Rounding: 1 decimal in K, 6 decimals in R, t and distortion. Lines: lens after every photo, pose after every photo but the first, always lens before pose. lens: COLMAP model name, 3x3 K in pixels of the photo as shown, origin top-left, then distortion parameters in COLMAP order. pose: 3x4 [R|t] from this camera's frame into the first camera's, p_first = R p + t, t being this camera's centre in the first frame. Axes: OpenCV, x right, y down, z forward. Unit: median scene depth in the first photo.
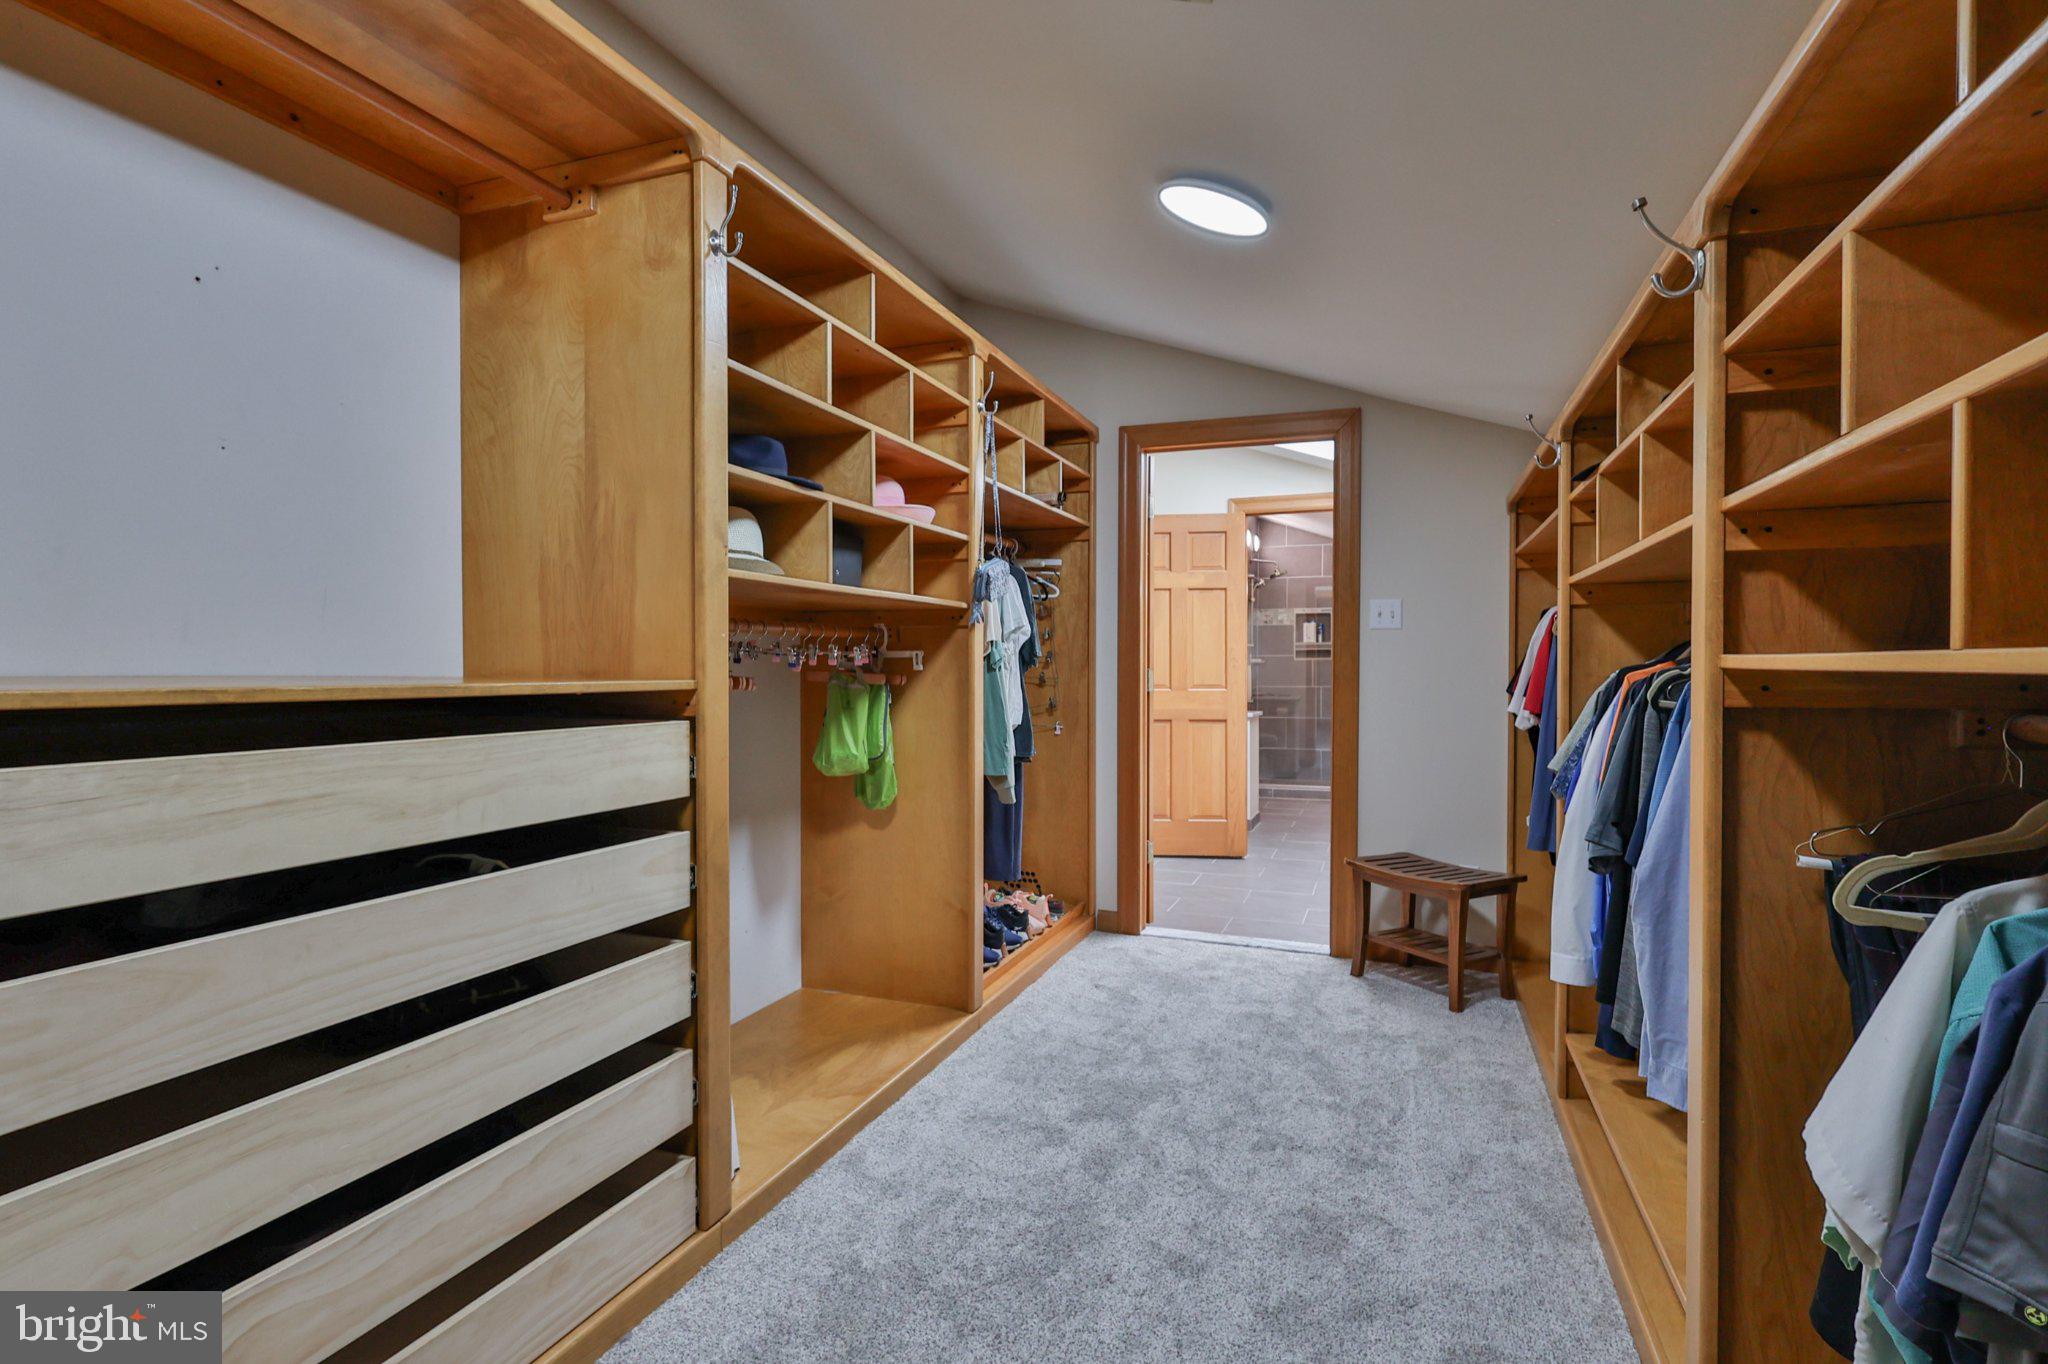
lens RADIAL K [[1021.5, 0, 1024.0], [0, 1021.5, 682.0], [0, 0, 1]] dist [0.000319, -0.000524]
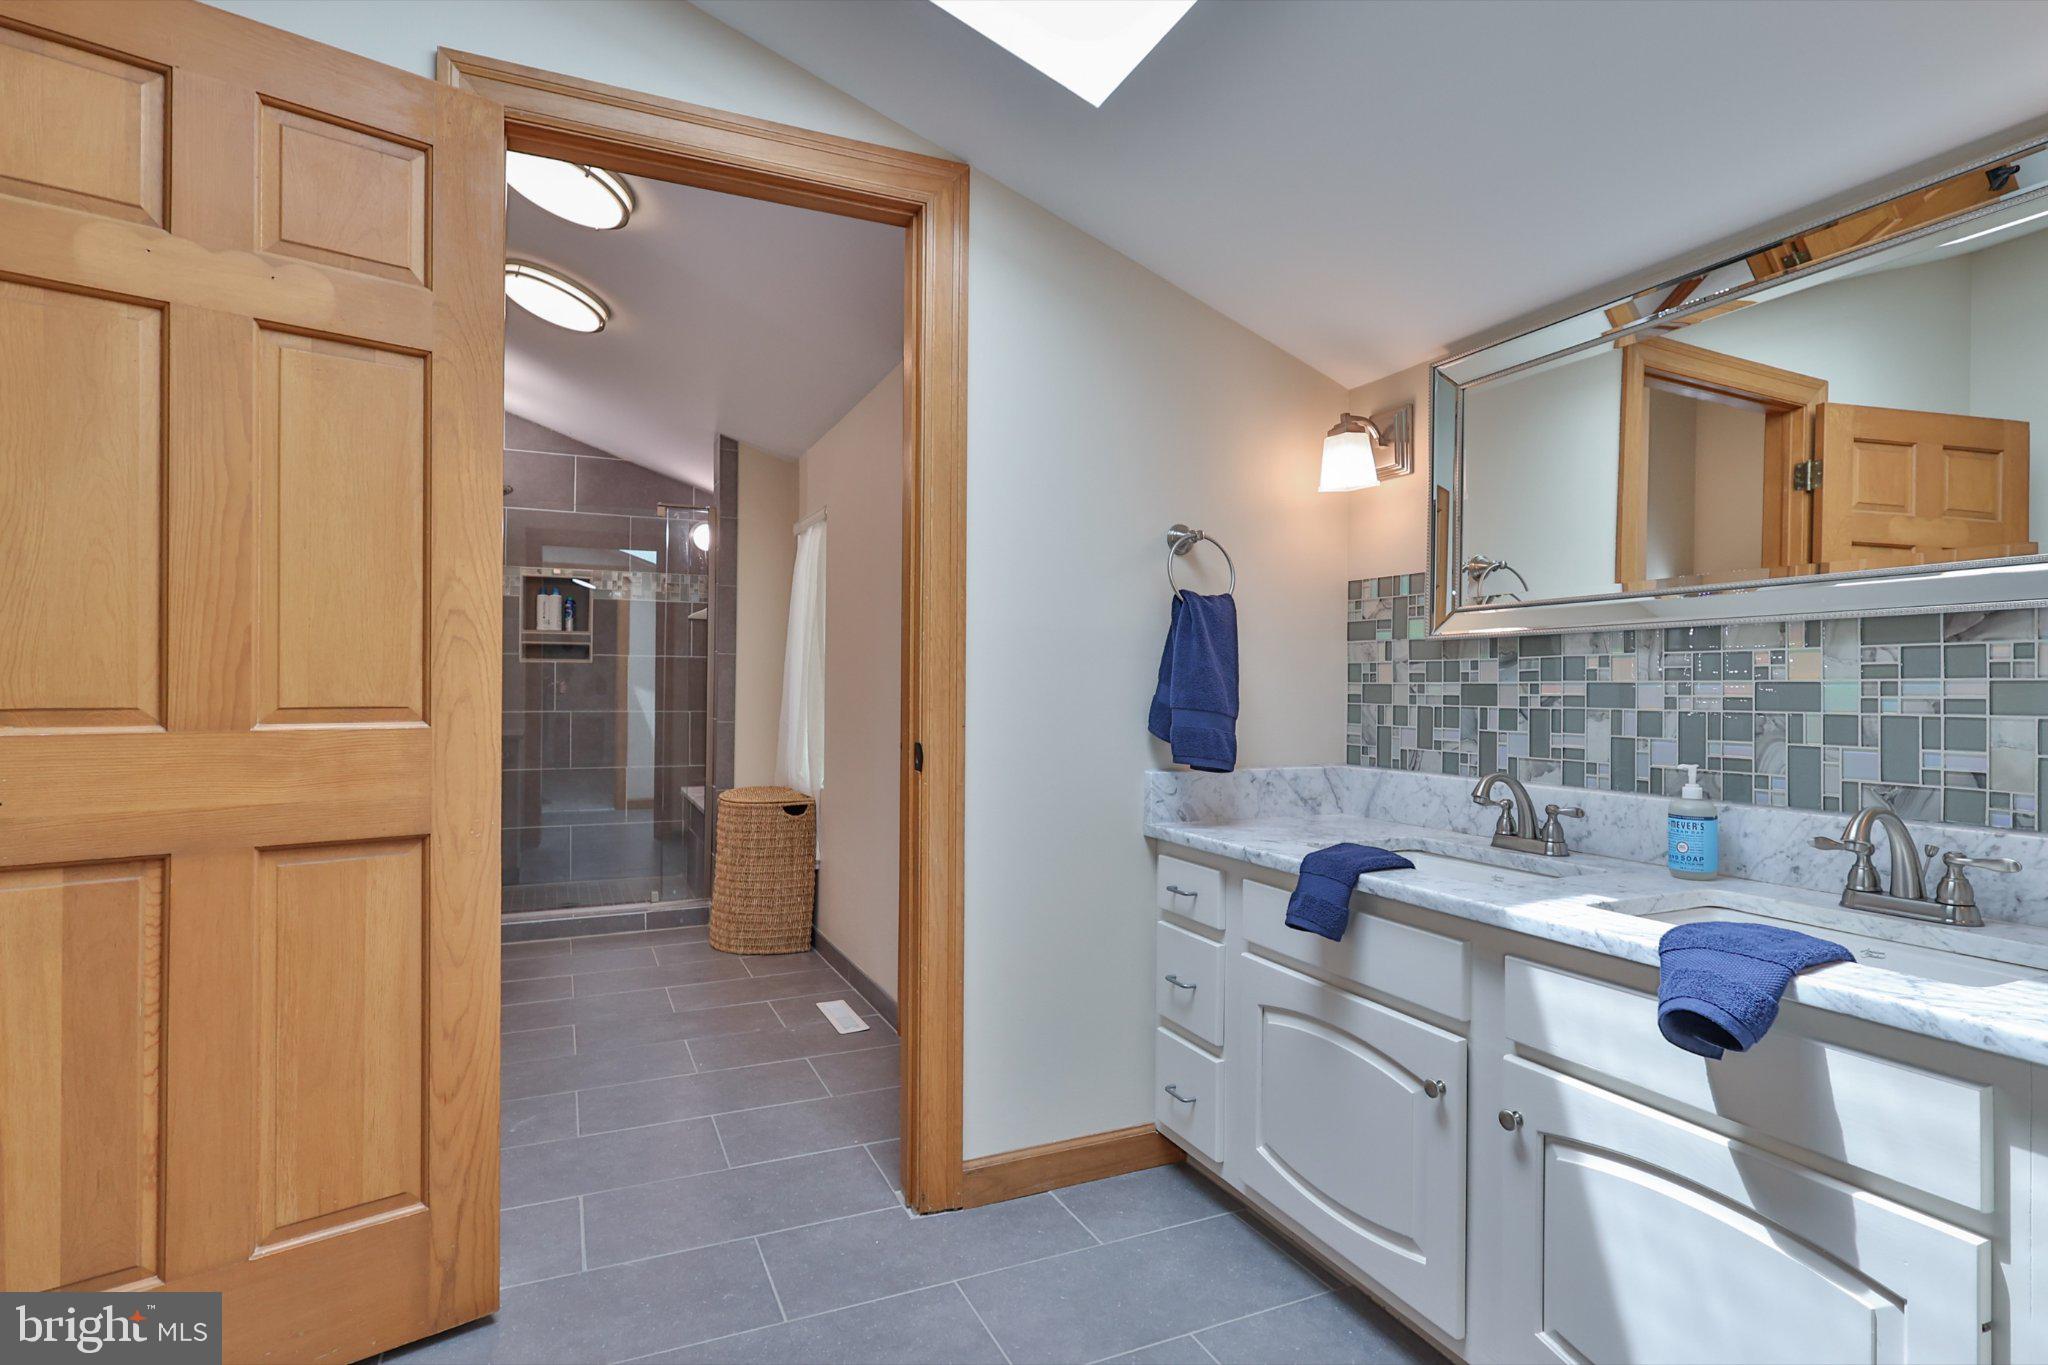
lens RADIAL K [[1021.5, 0, 1024.0], [0, 1021.5, 682.5], [0, 0, 1]] dist [0.000319, -0.000524]
pose [[0.711506, 0.007105, 0.702644, 0.119111], [0.007666, 0.999811, -0.017872, 0.002062], [-0.702638, 0.018102, 0.711317, 0.688428]]
